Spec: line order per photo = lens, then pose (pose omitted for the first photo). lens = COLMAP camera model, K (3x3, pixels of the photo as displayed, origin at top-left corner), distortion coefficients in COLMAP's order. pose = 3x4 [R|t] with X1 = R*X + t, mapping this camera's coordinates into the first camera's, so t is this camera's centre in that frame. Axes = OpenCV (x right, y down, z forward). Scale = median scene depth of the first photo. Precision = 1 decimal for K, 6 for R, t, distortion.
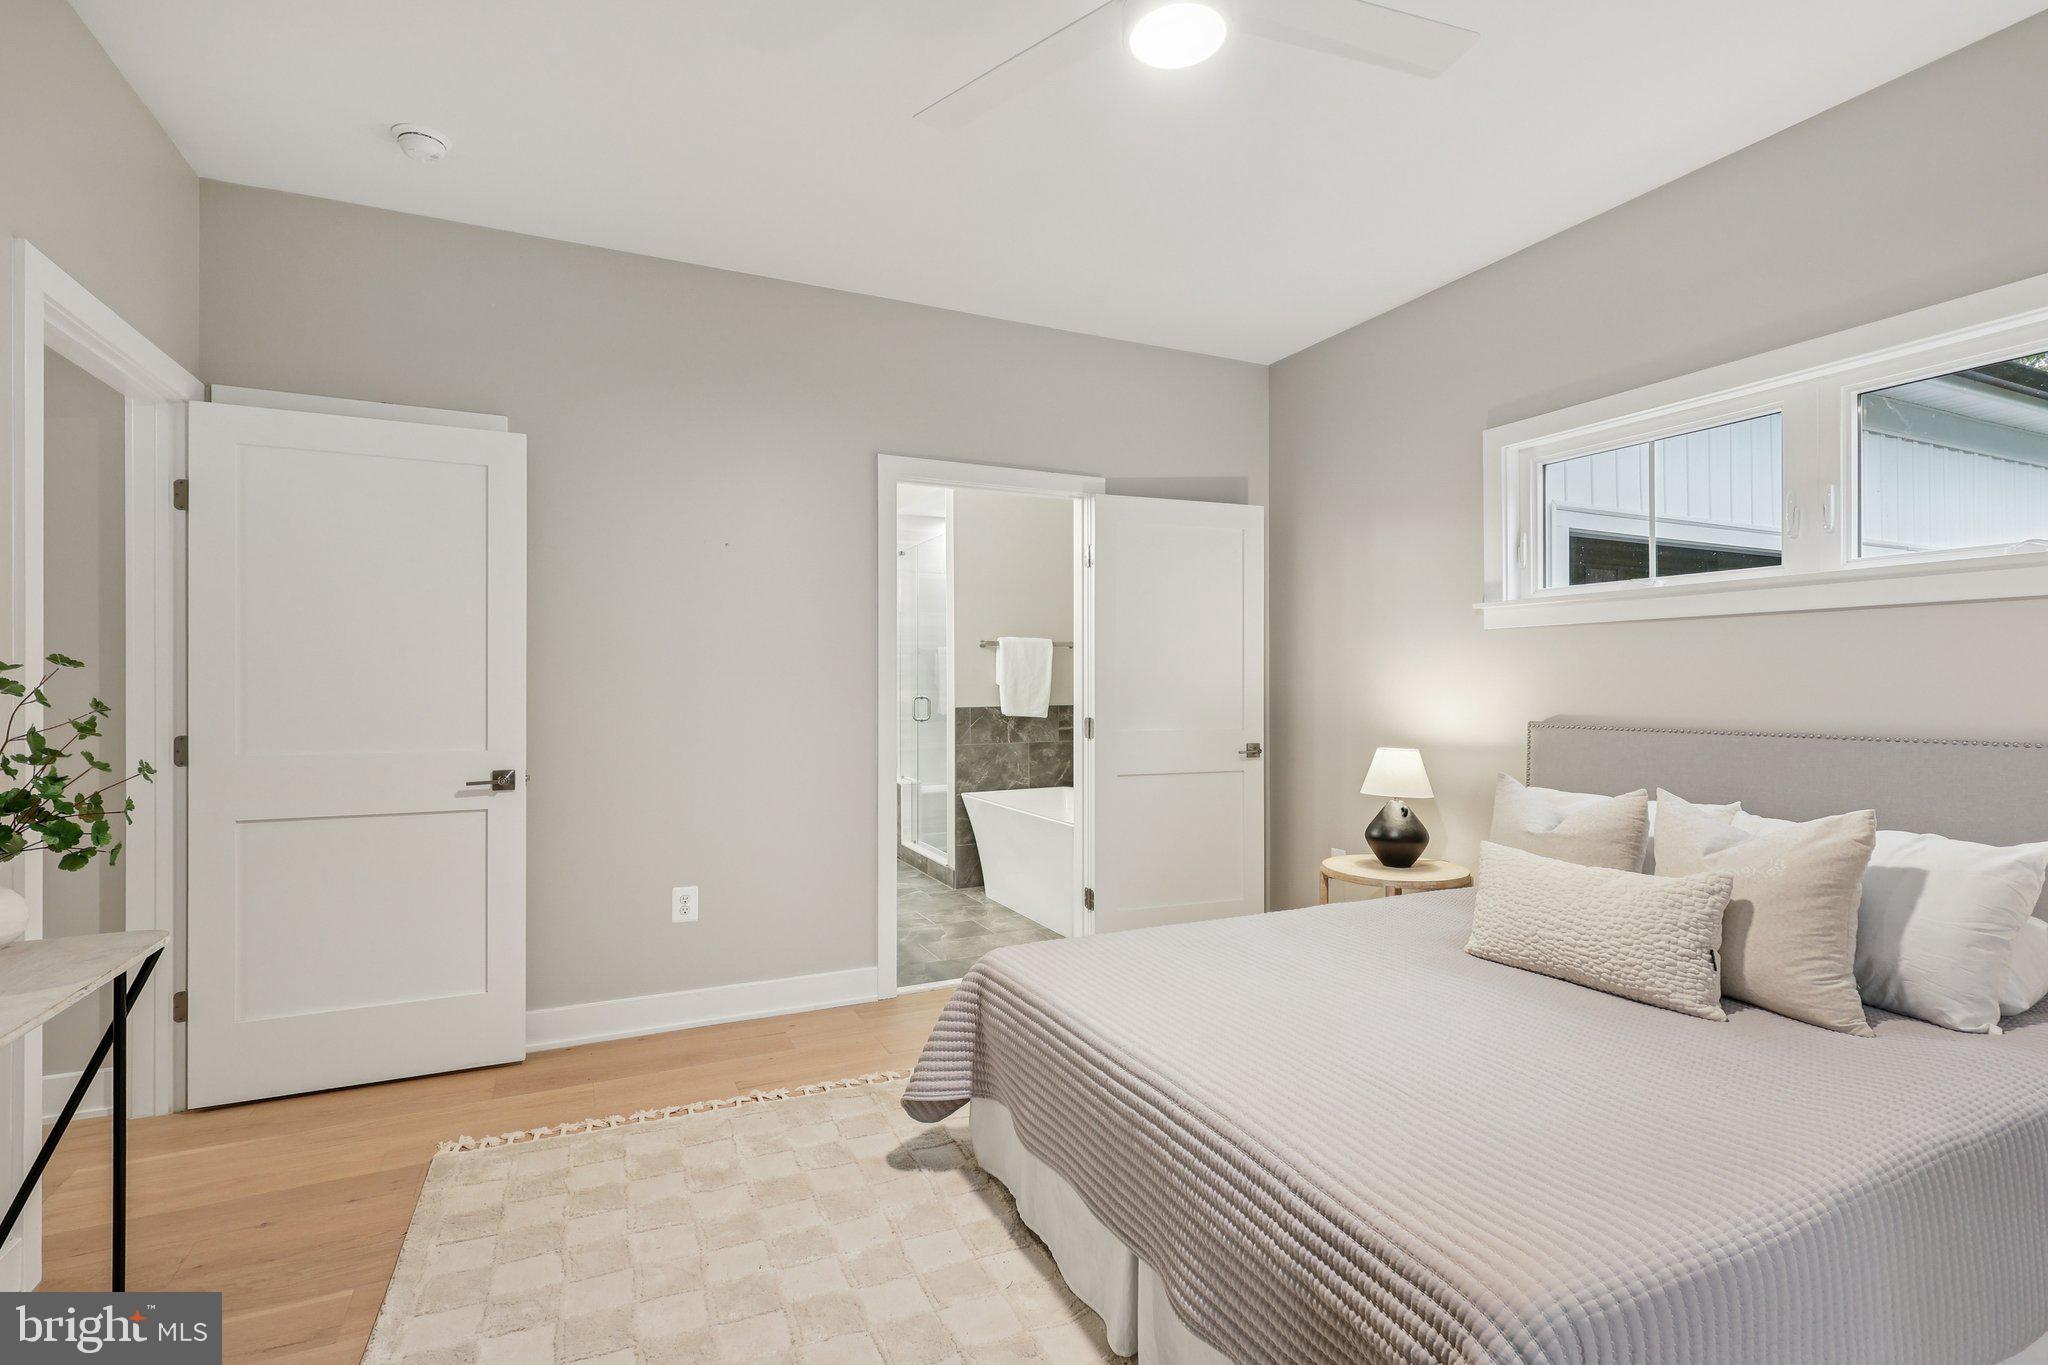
lens RADIAL K [[959.2, 0, 1011.8], [0, 959.2, 694.0], [0, 0, 1]] dist [0.003349, 0.000923]
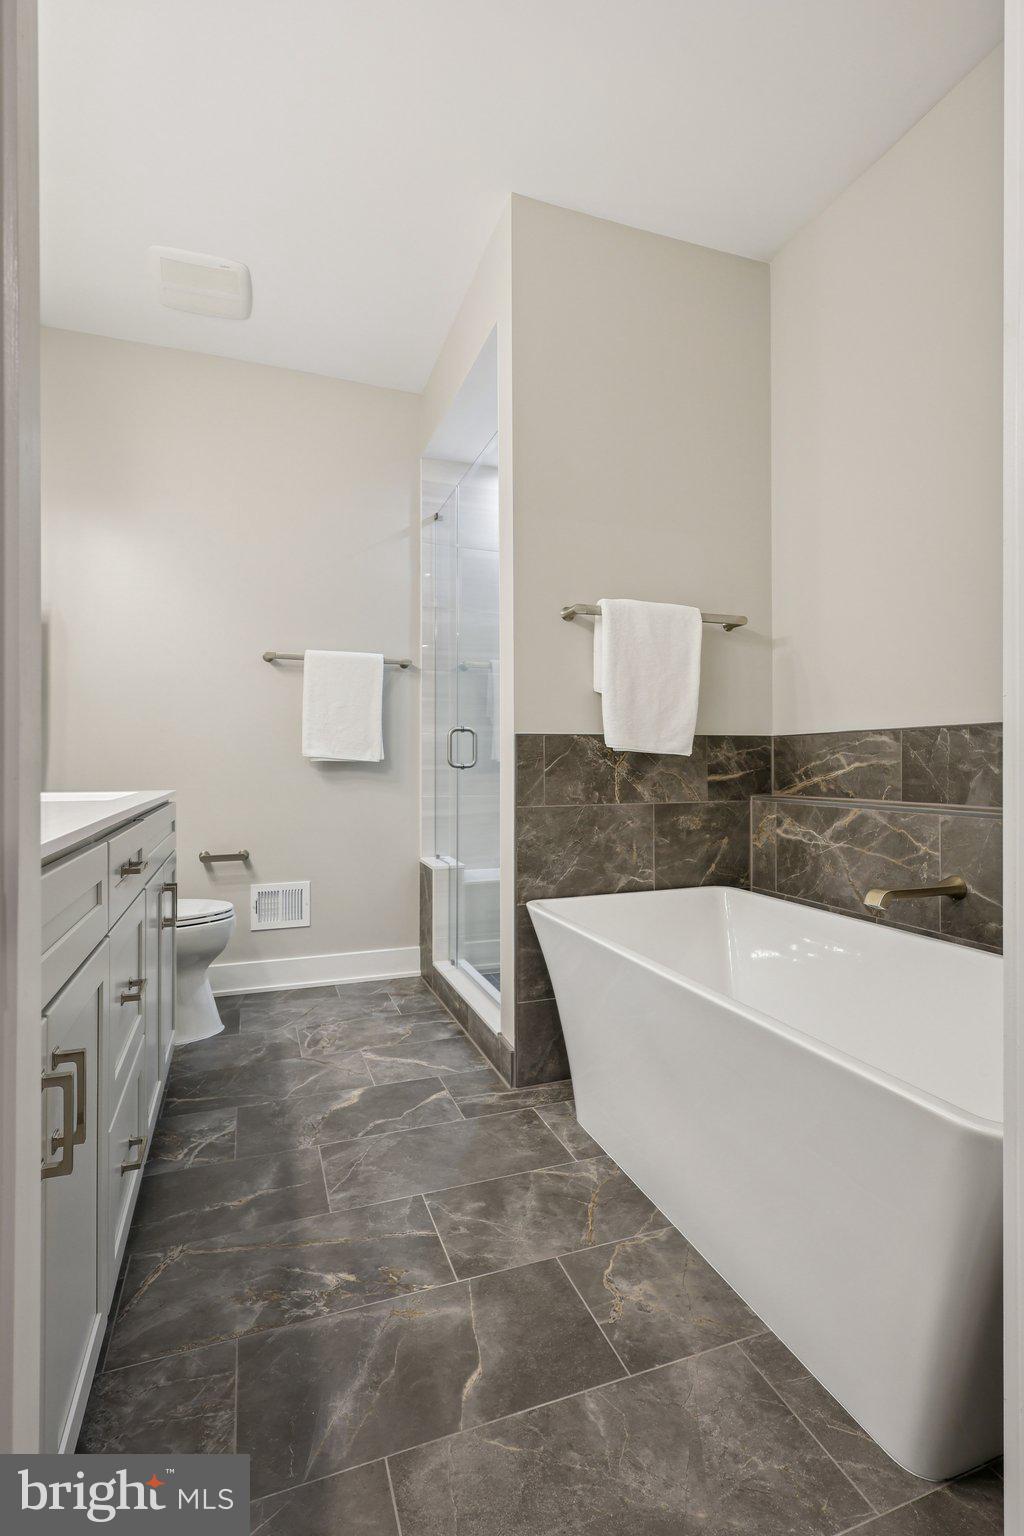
lens RADIAL K [[719.4, 0, 510.7], [0, 719.4, 772.0], [0, 0, 1]] dist [0.003349, 0.000923]
pose [[0.997130, 0.003793, -0.075610, -0.031852], [-0.003481, 0.999985, 0.004256, 0.032227], [0.075625, -0.003981, 0.997128, 0.607225]]
